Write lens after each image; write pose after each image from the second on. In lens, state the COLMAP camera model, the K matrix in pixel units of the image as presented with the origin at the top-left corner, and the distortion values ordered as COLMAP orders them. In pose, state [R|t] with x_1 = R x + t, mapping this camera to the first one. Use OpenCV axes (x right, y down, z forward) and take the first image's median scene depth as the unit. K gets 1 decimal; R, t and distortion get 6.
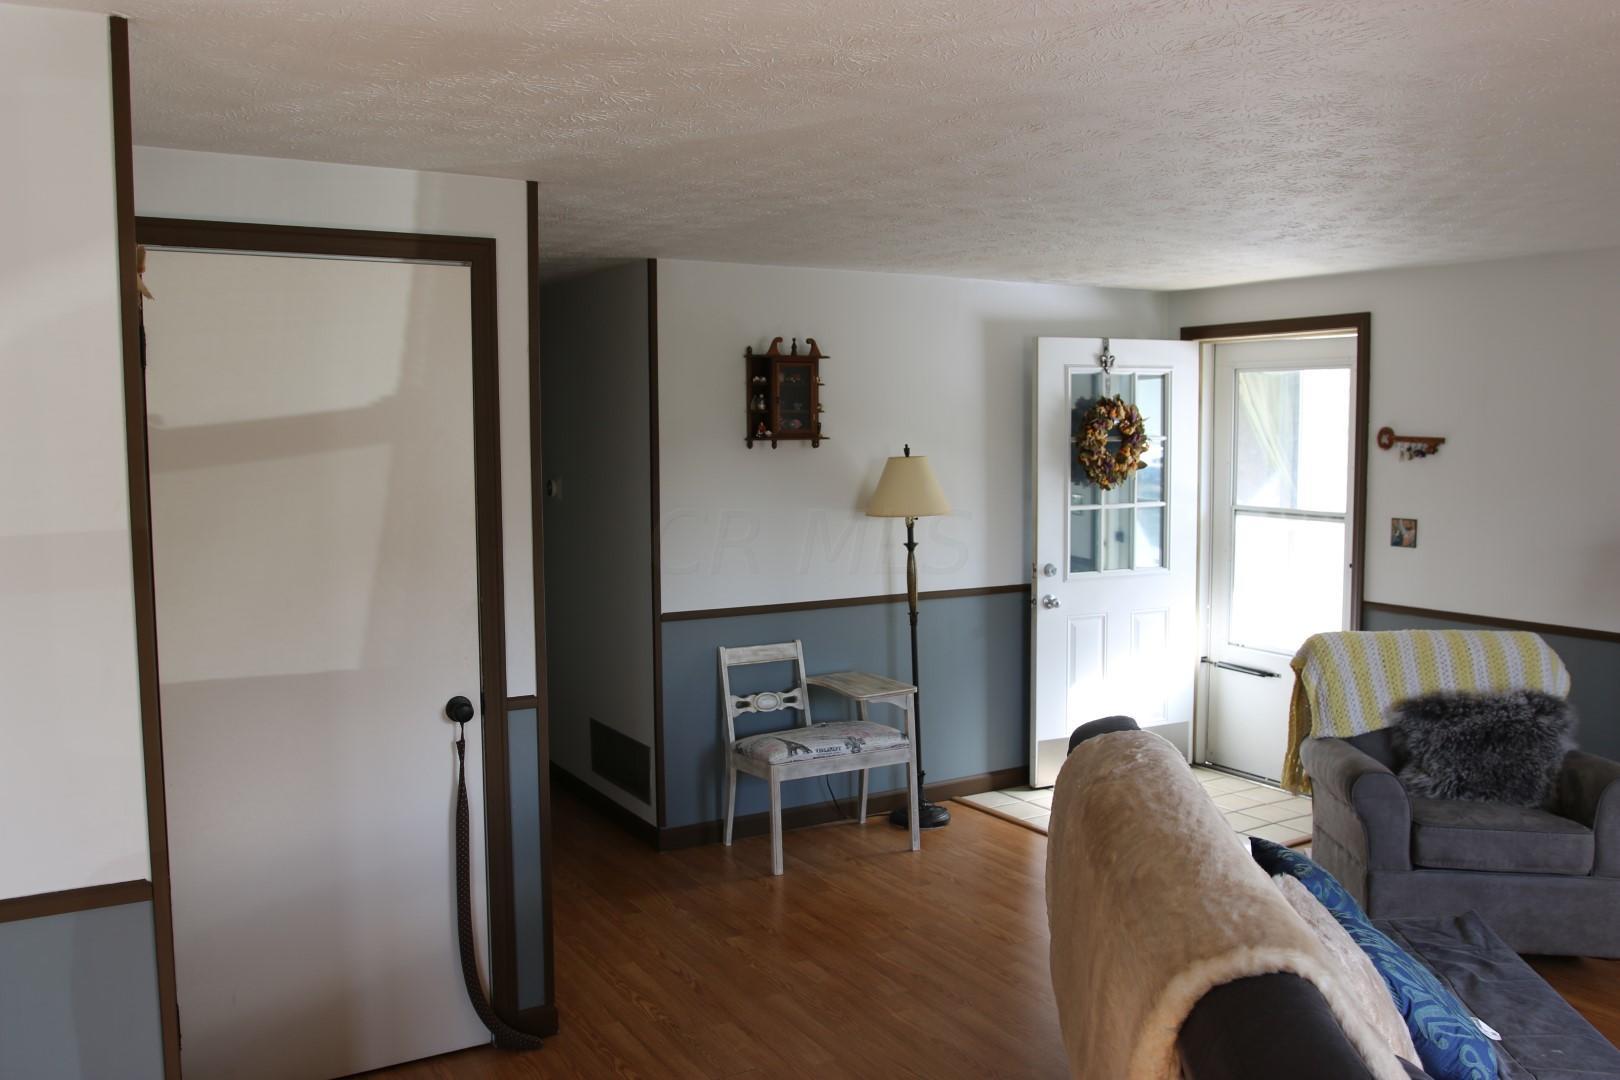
lens RADIAL K [[1328.6, 0, 809.1], [0, 1328.6, 543.0], [0, 0, 1]] dist [-0.071693, 0.036894]
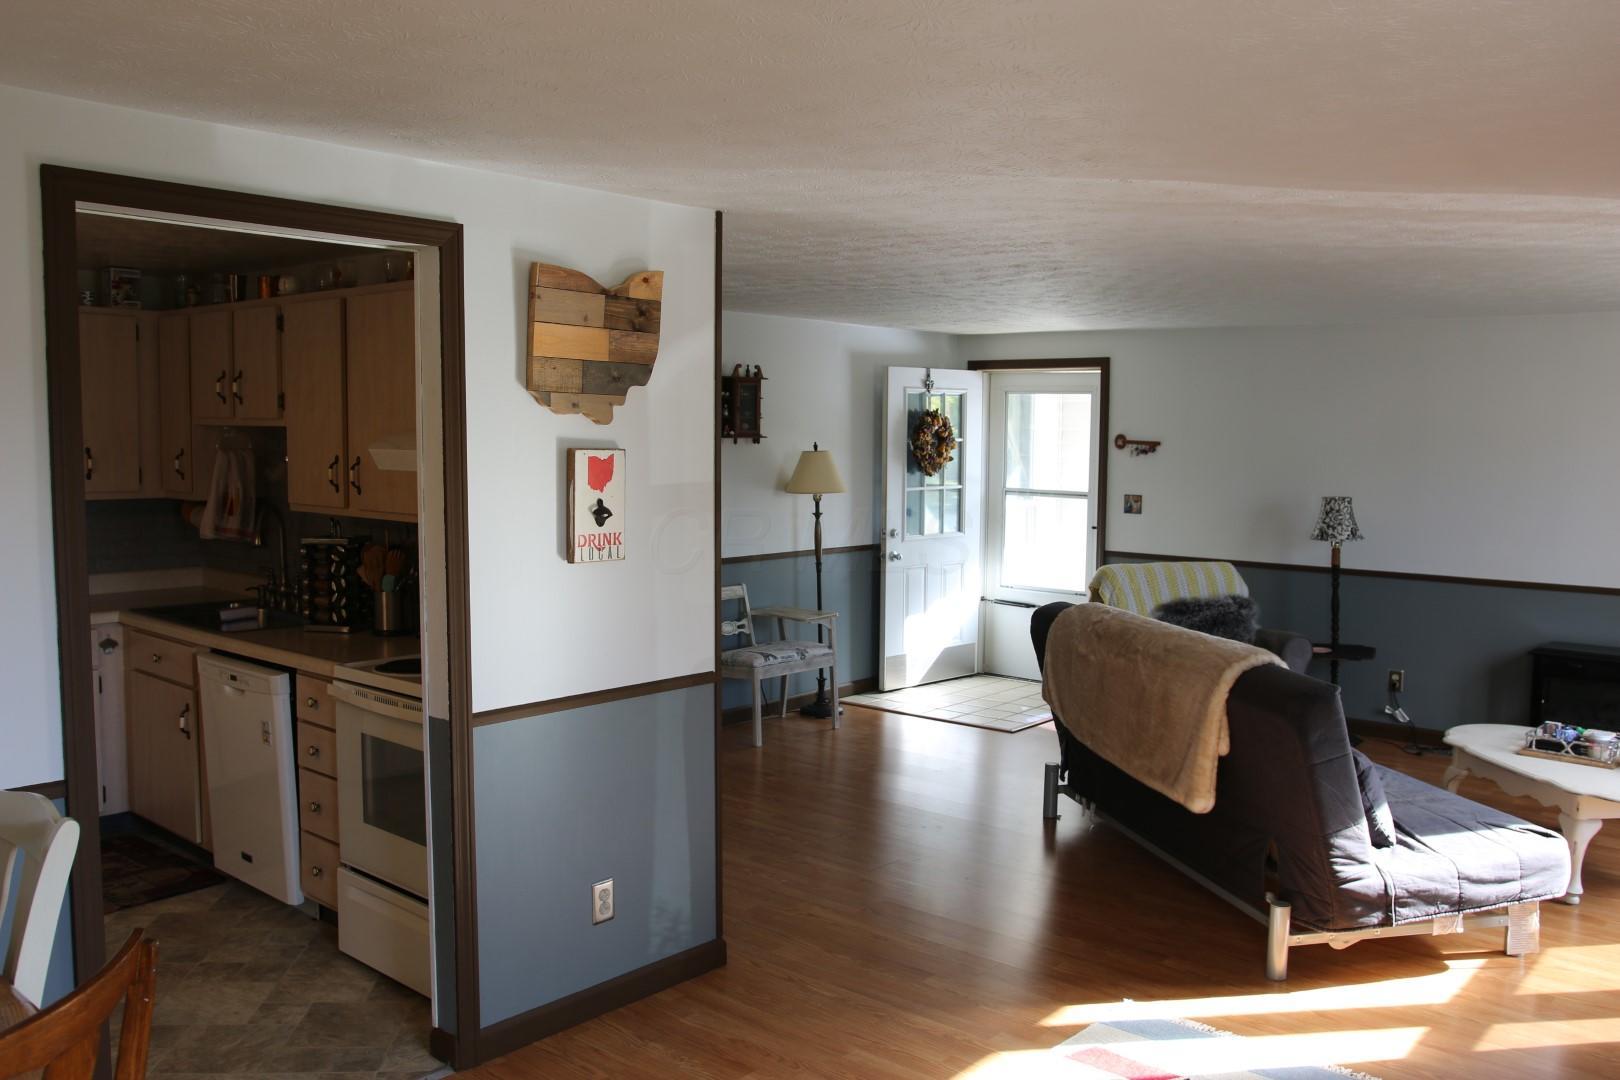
lens RADIAL K [[1328.6, 0, 808.9], [0, 1328.6, 537.1], [0, 0, 1]] dist [-0.071693, 0.036894]
pose [[0.947917, -0.010323, 0.318349, -0.376952], [0.011590, 0.999931, -0.002086, 0.028304], [-0.318305, 0.005667, 0.947971, -0.320131]]
